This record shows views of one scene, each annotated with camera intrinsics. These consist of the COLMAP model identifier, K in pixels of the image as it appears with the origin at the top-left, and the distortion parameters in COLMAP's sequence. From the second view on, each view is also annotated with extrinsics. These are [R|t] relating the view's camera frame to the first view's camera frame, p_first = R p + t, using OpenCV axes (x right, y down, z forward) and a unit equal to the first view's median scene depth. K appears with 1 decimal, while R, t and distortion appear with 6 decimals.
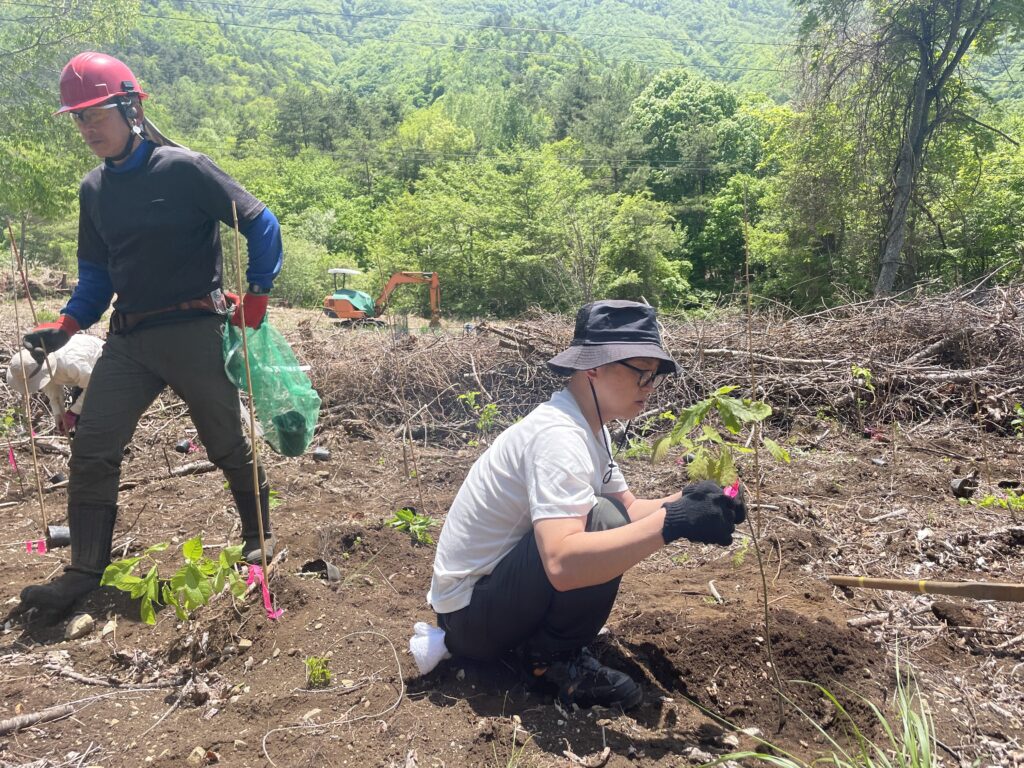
lens RADIAL K [[776.9, 0, 512.0], [0, 776.9, 384.0], [0, 0, 1]] dist [0.078451, -0.096182]
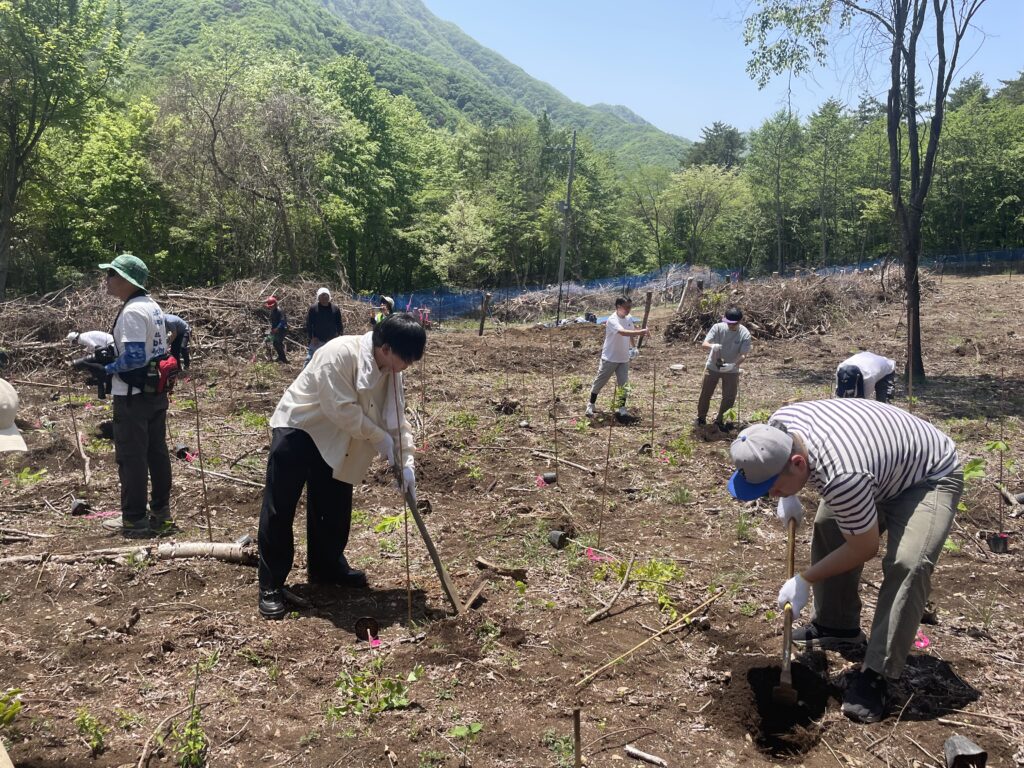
lens RADIAL K [[776.9, 0, 512.0], [0, 776.9, 384.0], [0, 0, 1]] dist [0.078451, -0.096182]
pose [[0.501877, -0.095589, 0.859641, -0.594498], [0.014986, 0.994686, 0.101857, -0.103500], [-0.864809, -0.038237, 0.500643, -1.055478]]
